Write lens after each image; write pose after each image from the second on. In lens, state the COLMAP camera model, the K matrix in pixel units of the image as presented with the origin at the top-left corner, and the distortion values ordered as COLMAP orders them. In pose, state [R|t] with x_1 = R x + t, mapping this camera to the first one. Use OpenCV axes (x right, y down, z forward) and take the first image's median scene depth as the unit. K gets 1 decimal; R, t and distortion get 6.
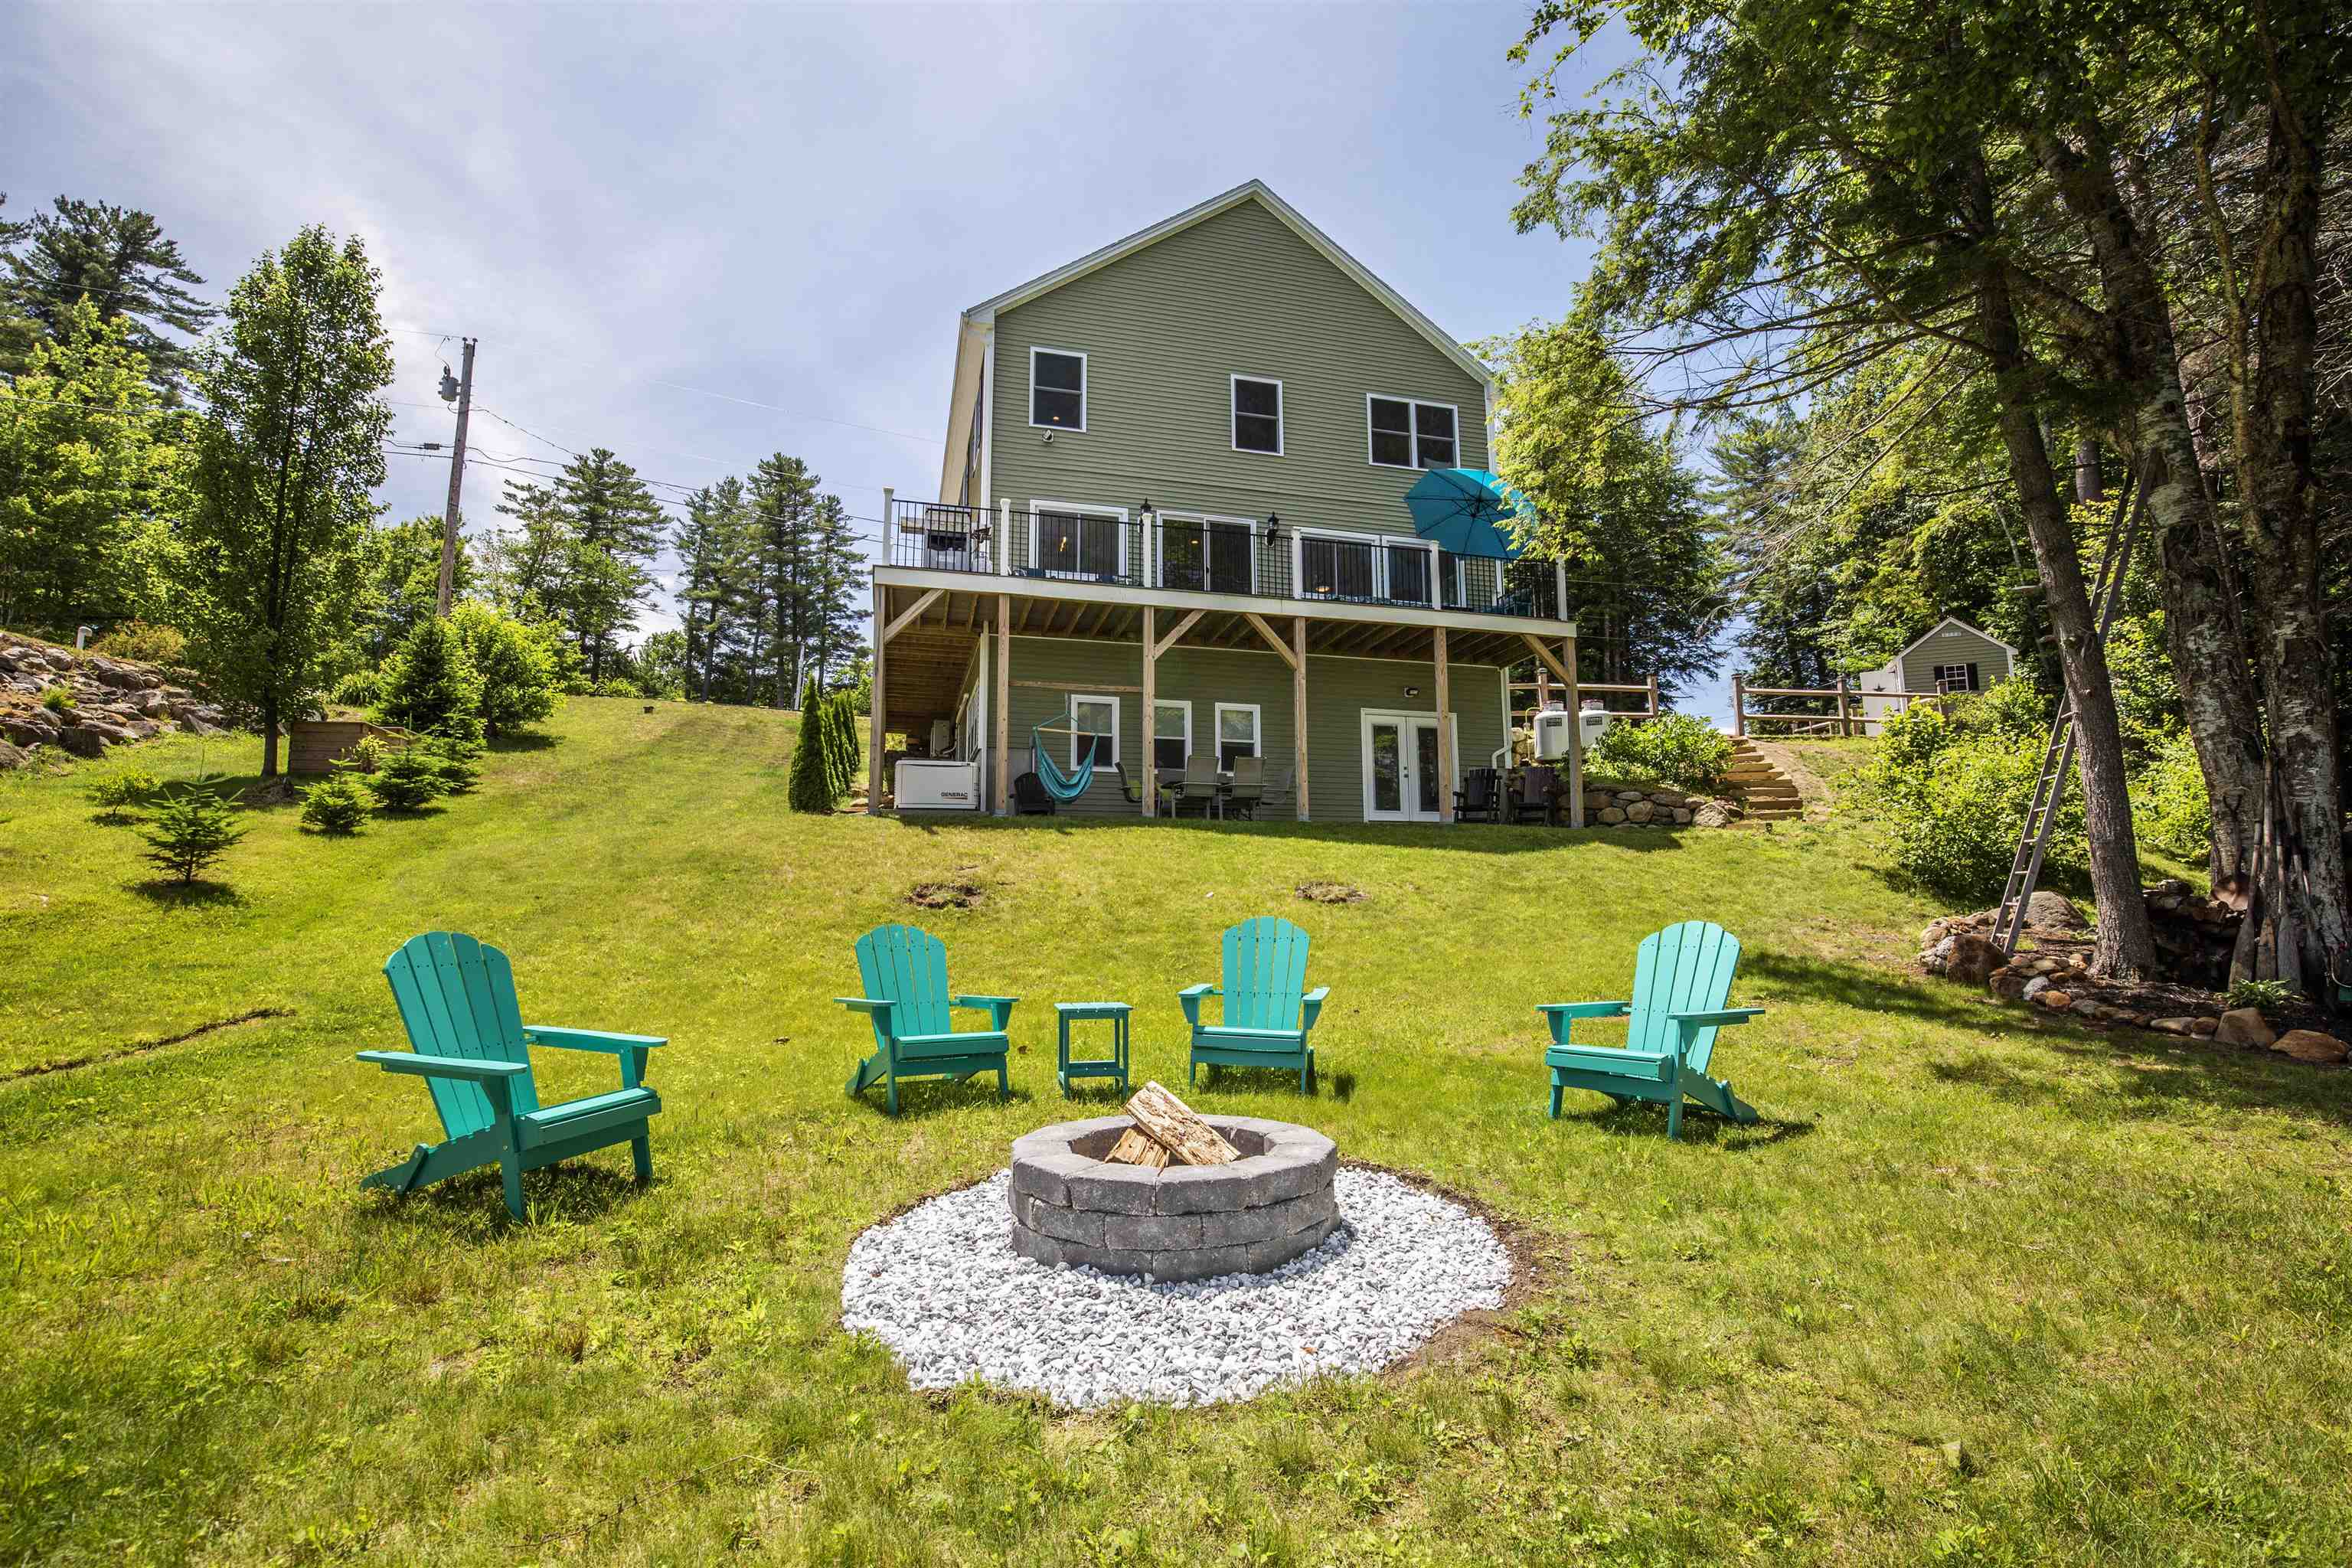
lens RADIAL K [[1065.4, 0, 1176.0], [0, 1065.4, 784.0], [0, 0, 1]] dist [-0.048917, 0.010929]
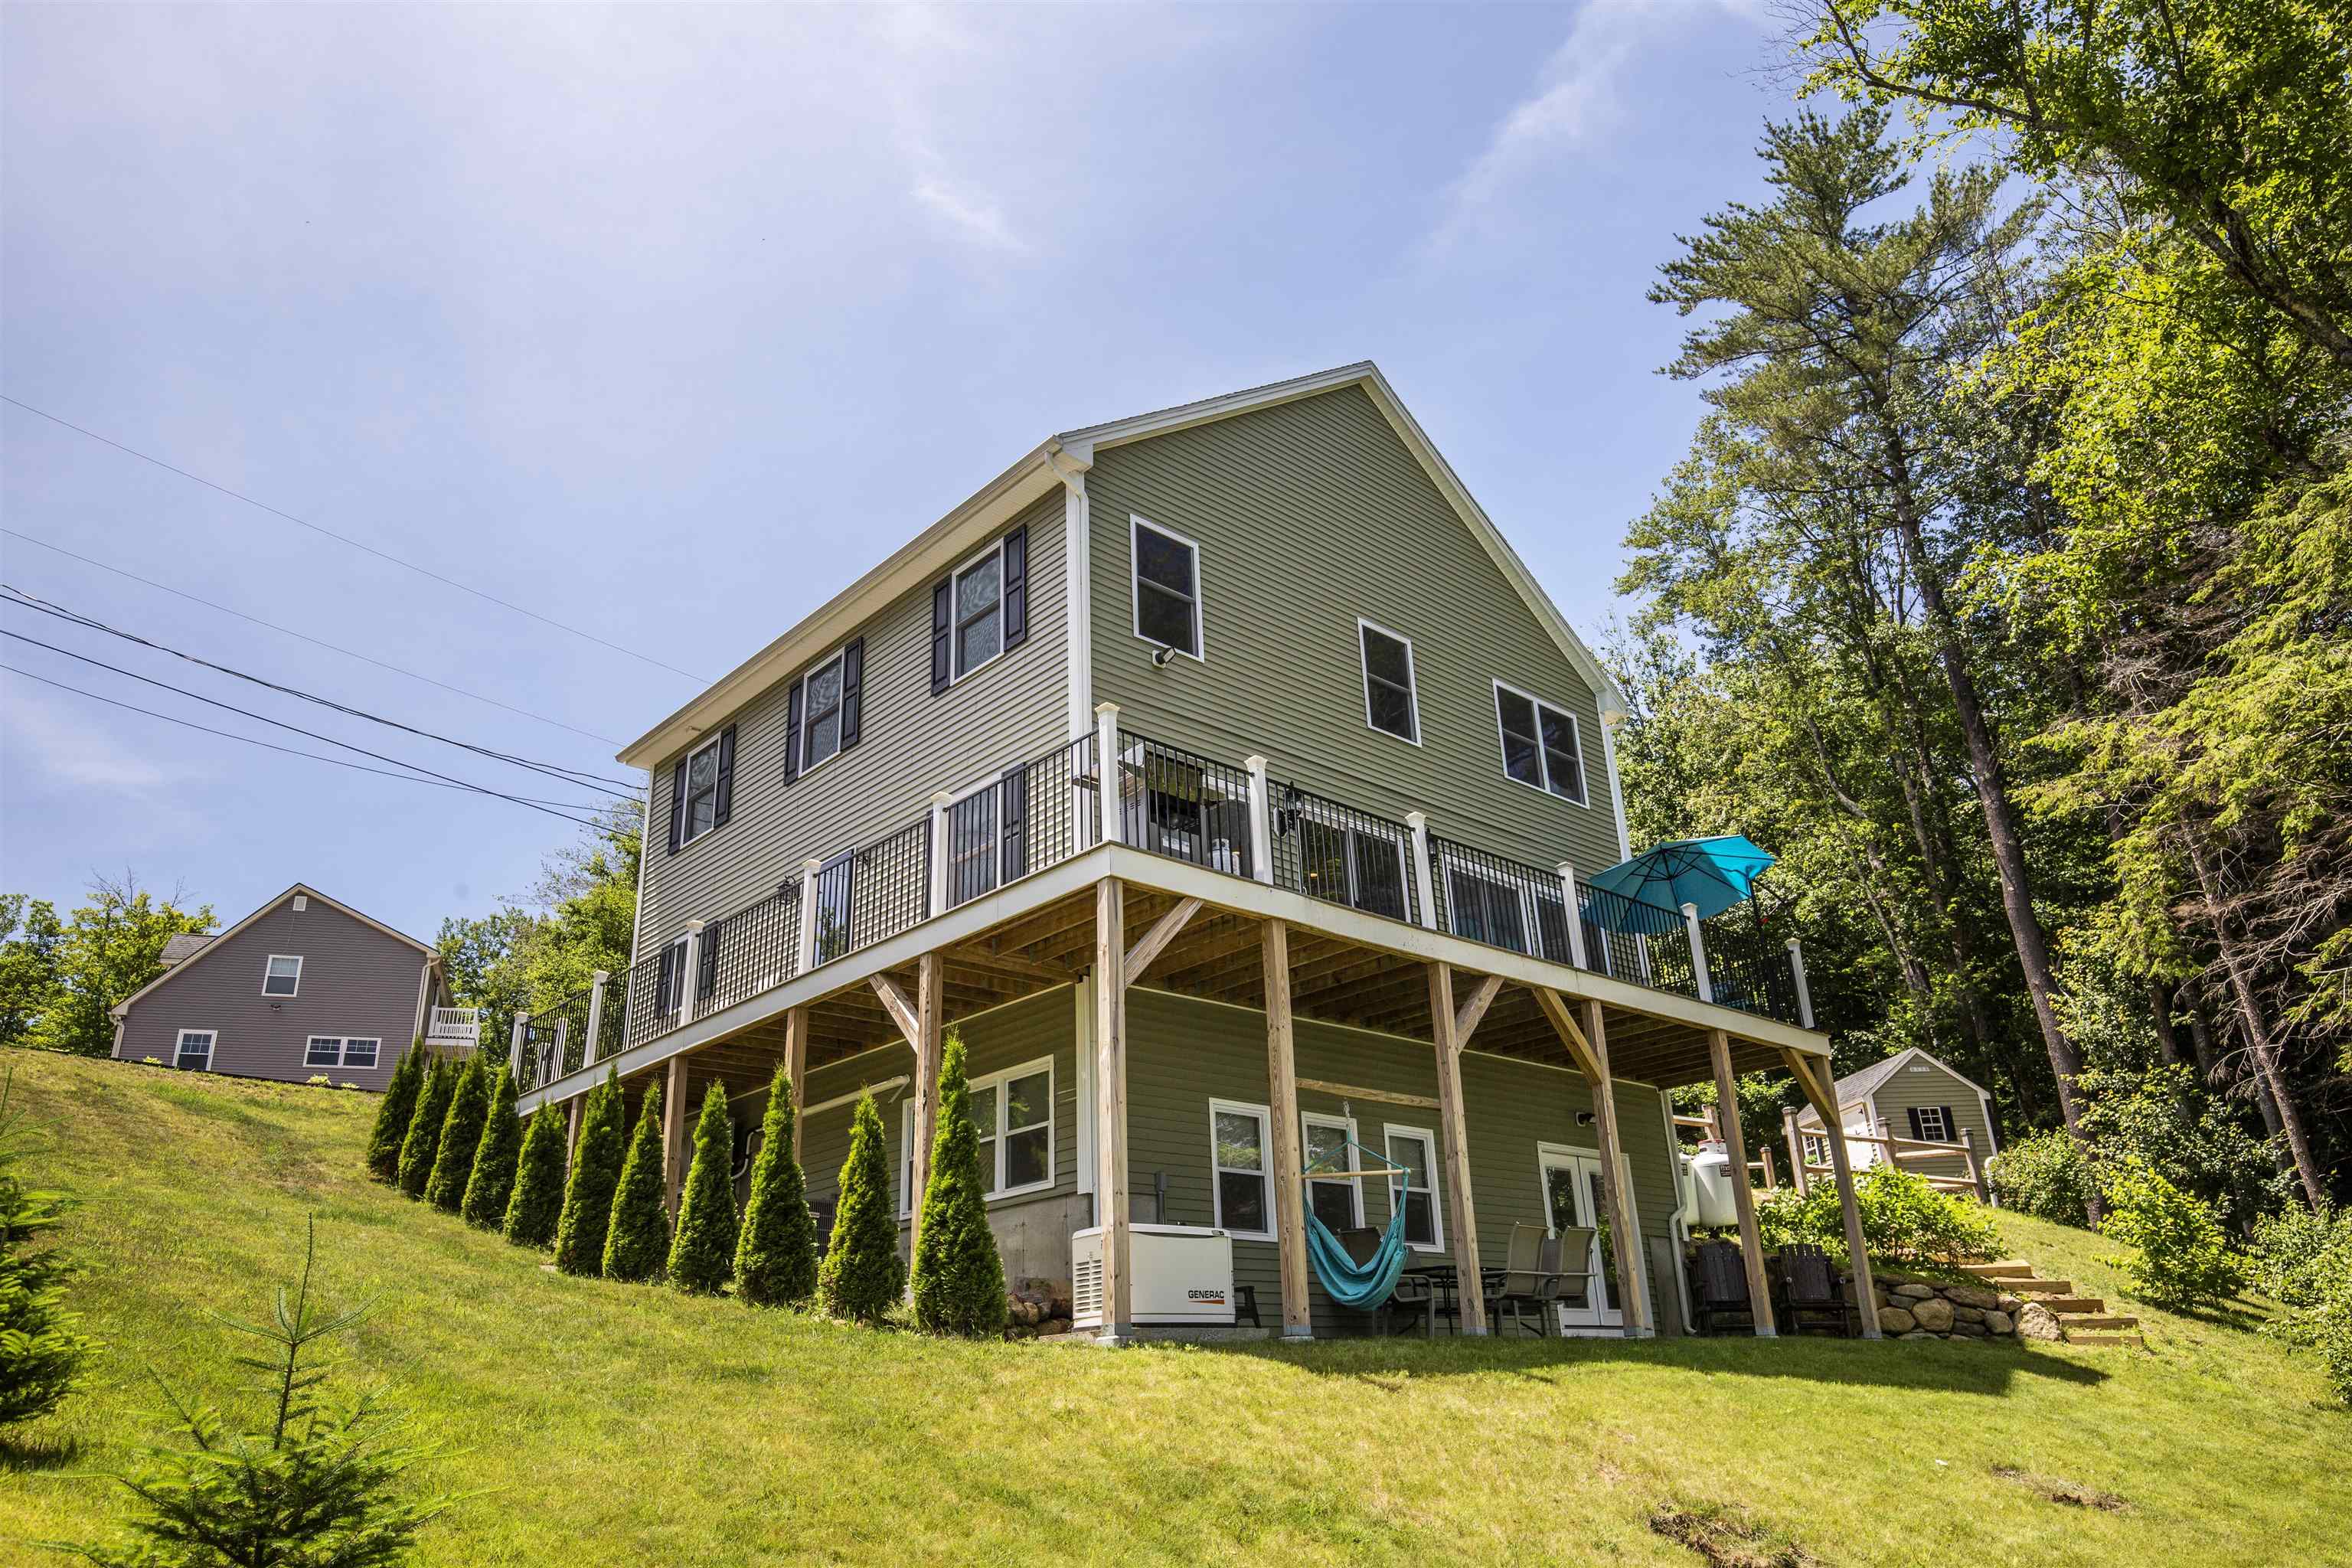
lens RADIAL K [[1541.5, 0, 1176.0], [0, 1541.5, 784.0], [0, 0, 1]] dist [0.002841, 0.000273]
pose [[0.889405, 0.146162, 0.433123, -0.467886], [-0.024219, 0.961240, -0.274647, -0.017665], [-0.456478, 0.233782, 0.858471, 0.249450]]
